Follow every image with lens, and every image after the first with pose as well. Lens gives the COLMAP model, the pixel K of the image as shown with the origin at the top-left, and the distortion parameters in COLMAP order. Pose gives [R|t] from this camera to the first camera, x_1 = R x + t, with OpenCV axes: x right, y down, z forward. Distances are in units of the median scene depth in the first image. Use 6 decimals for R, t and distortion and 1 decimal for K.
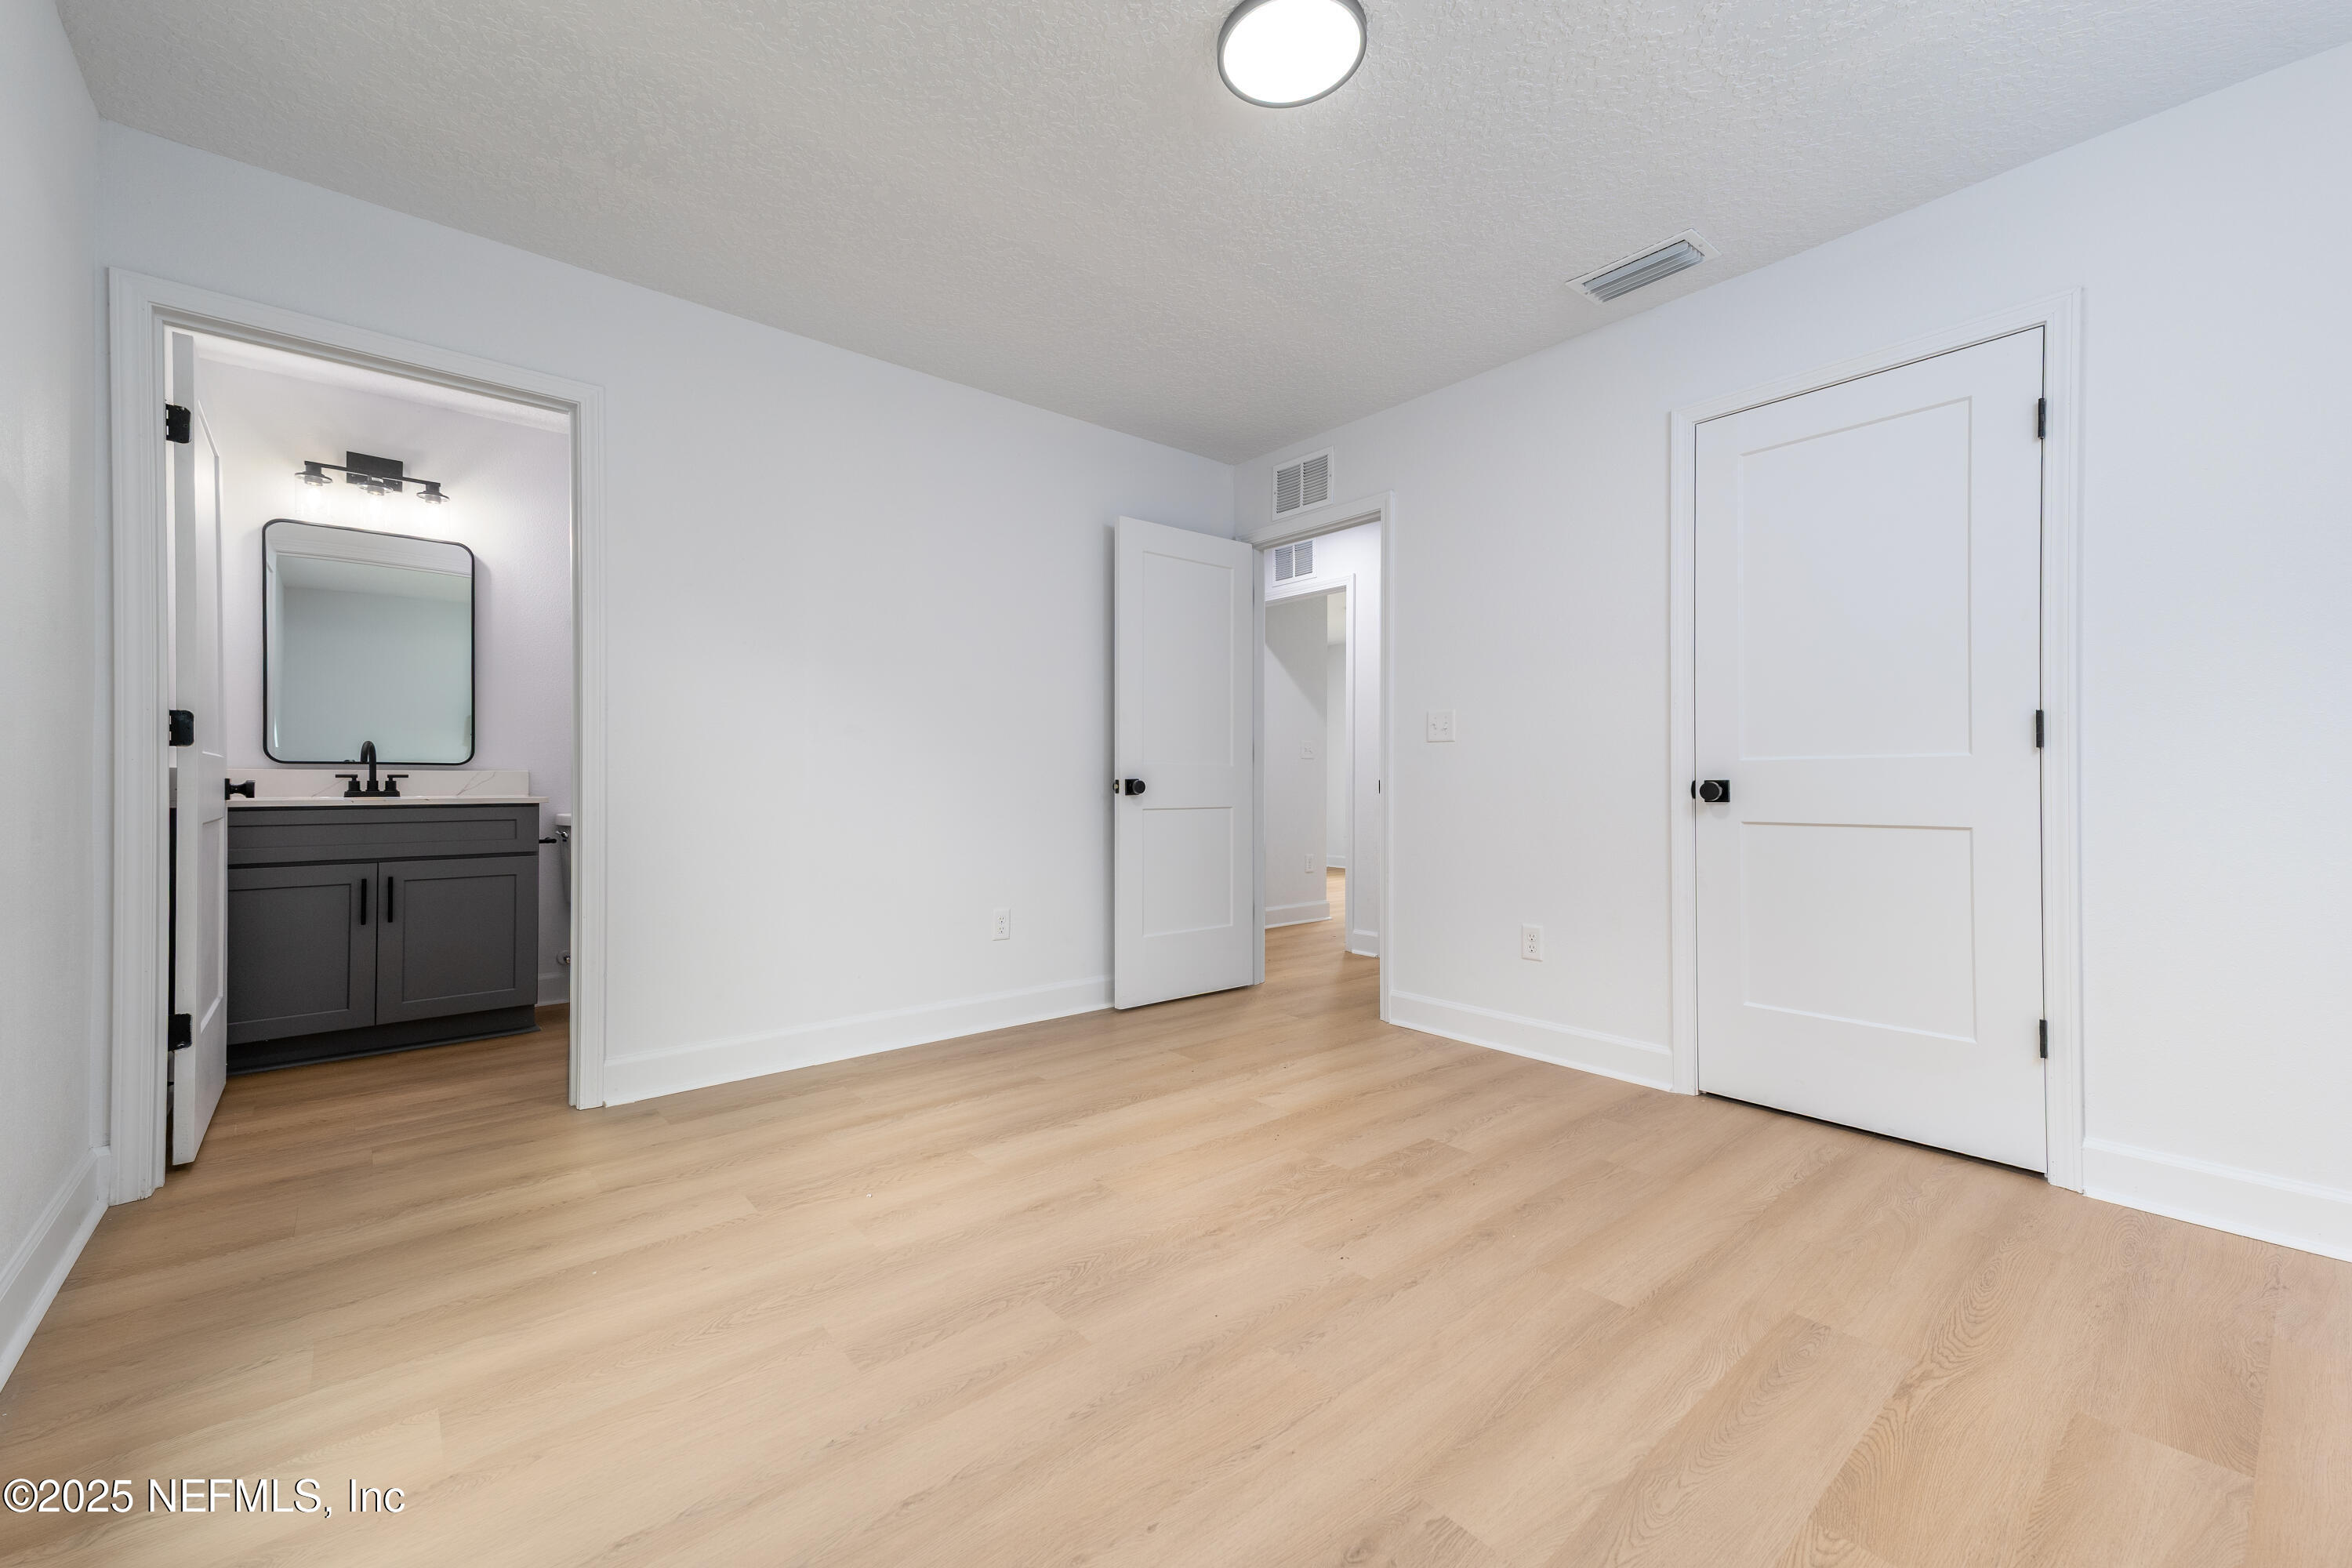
lens RADIAL K [[957.9, 0, 1176.0], [0, 957.9, 784.0], [0, 0, 1]] dist [0.020617, 0.000229]
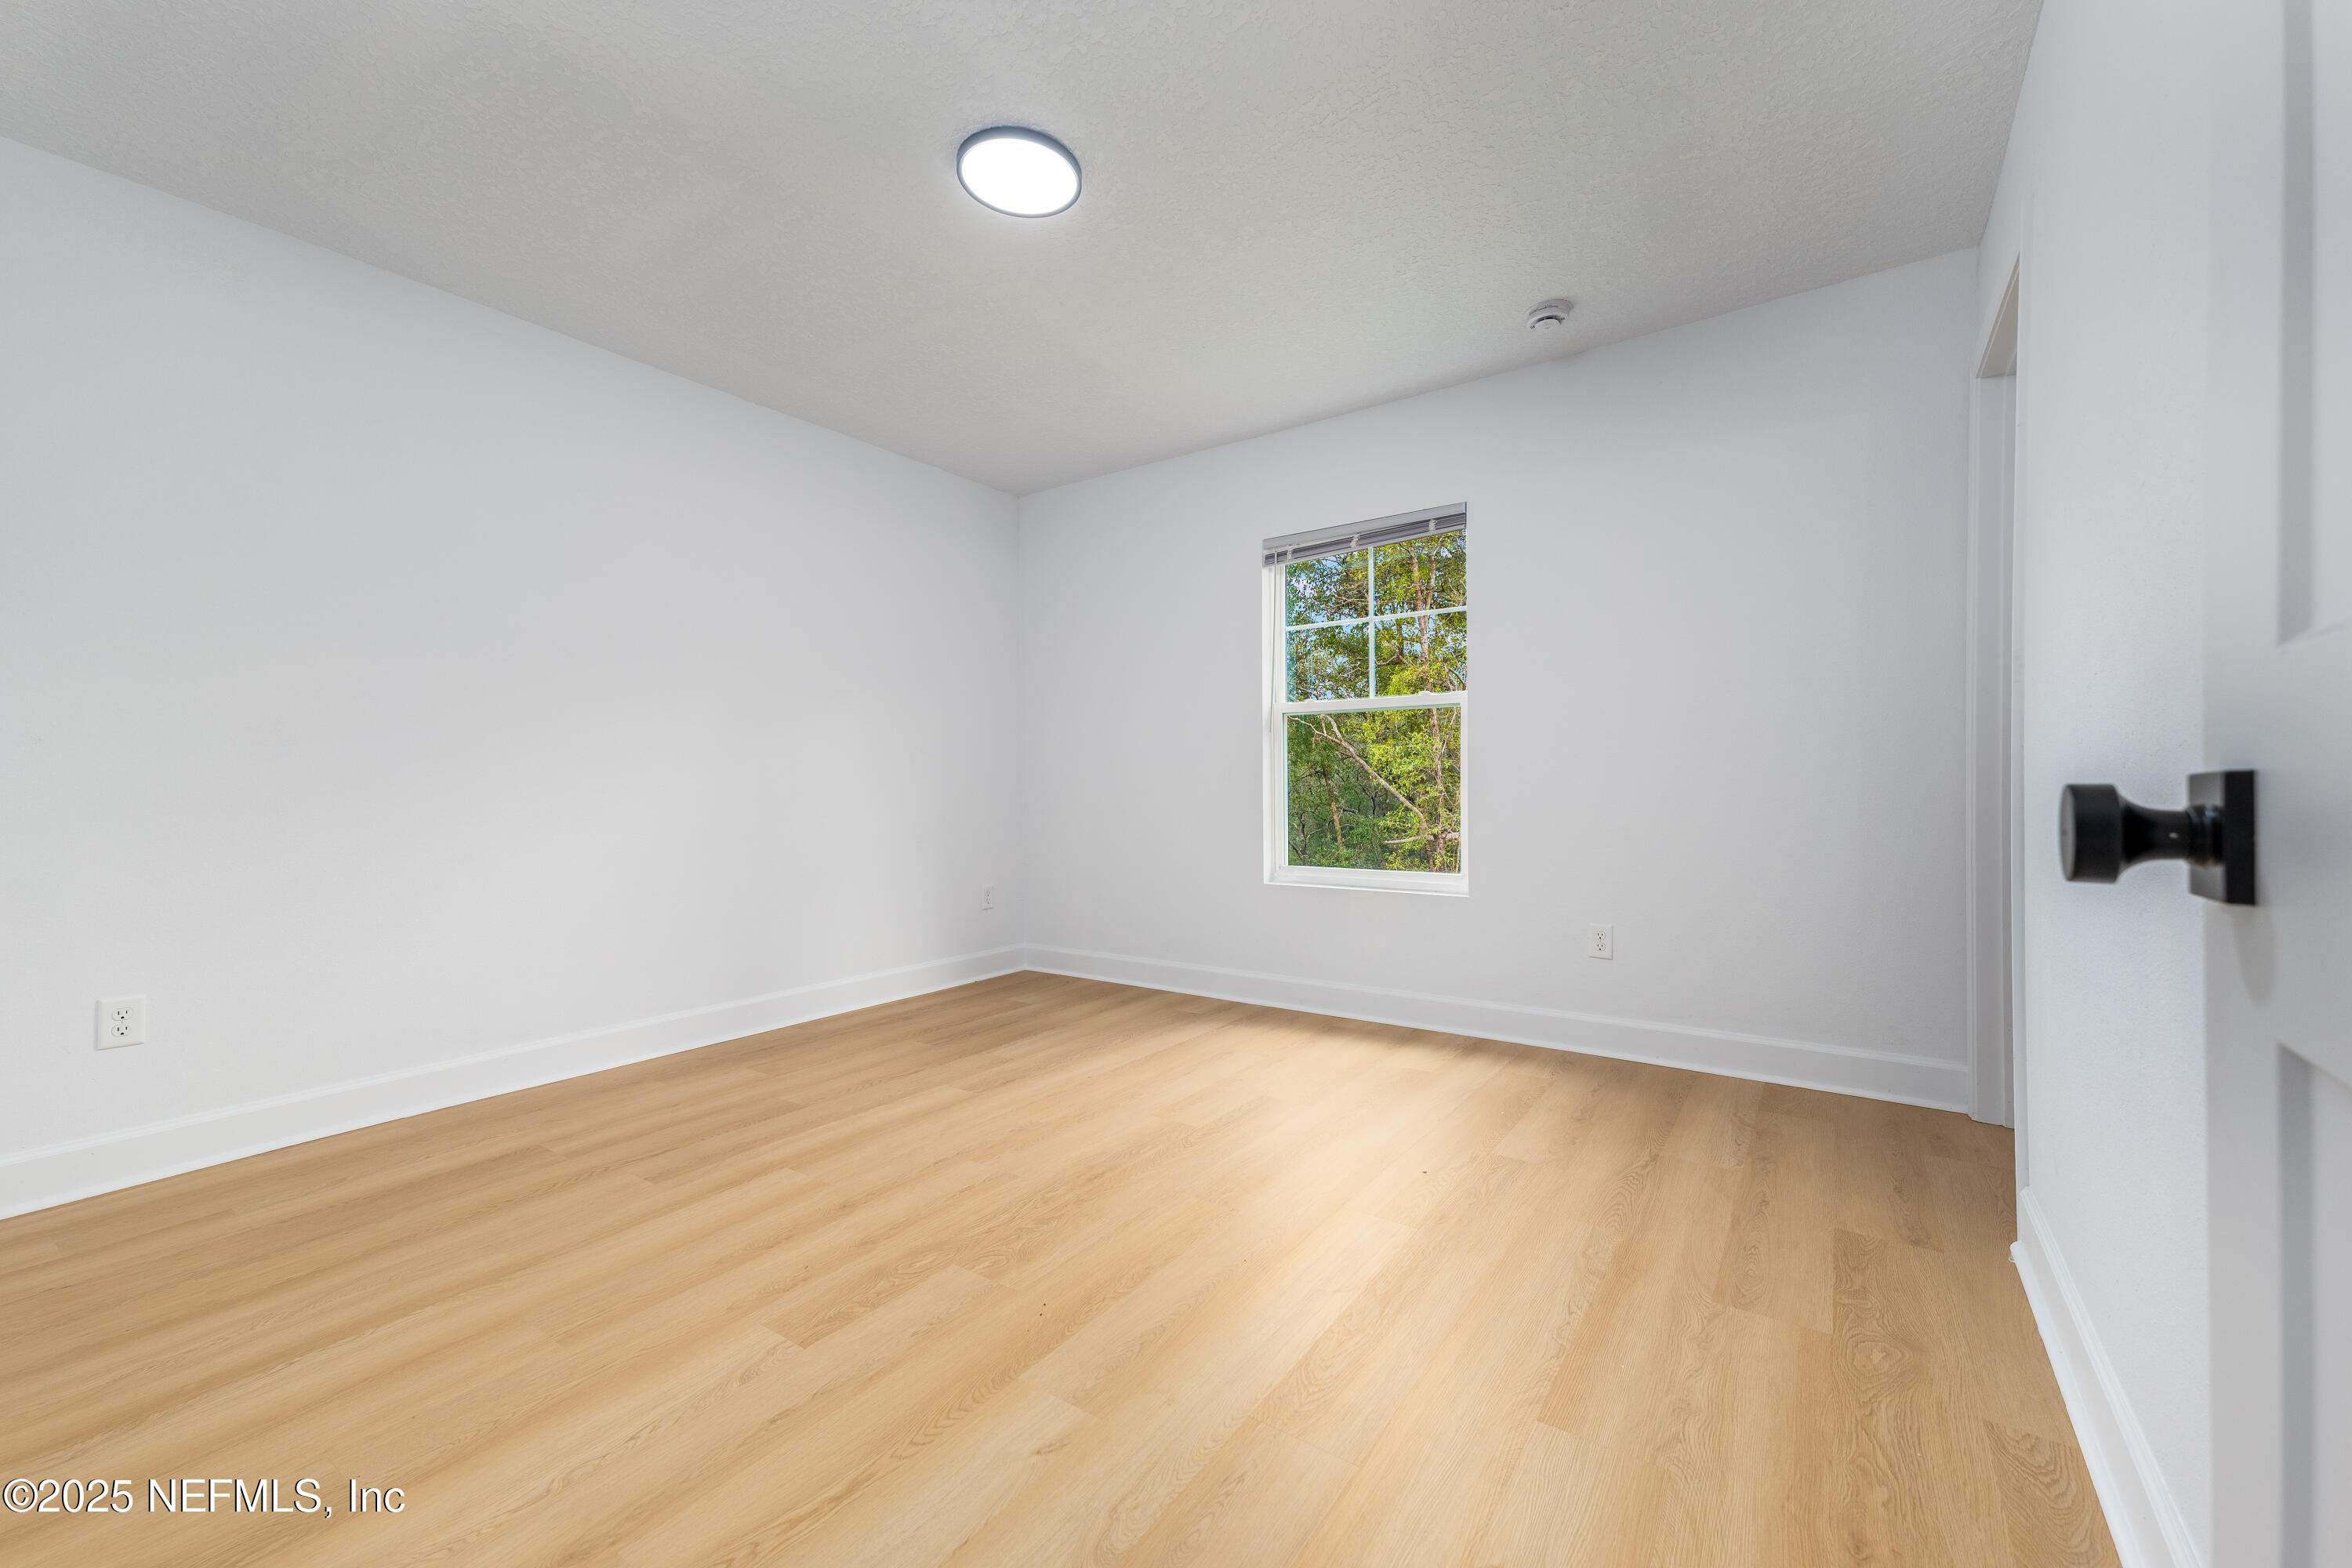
lens RADIAL K [[957.9, 0, 1176.0], [0, 957.9, 784.0], [0, 0, 1]] dist [0.020617, 0.000229]
pose [[-0.968243, 0.007583, -0.249894, 0.210585], [0.006119, 0.999959, 0.006637, -0.010058], [0.249934, 0.004897, -0.968250, 1.949997]]
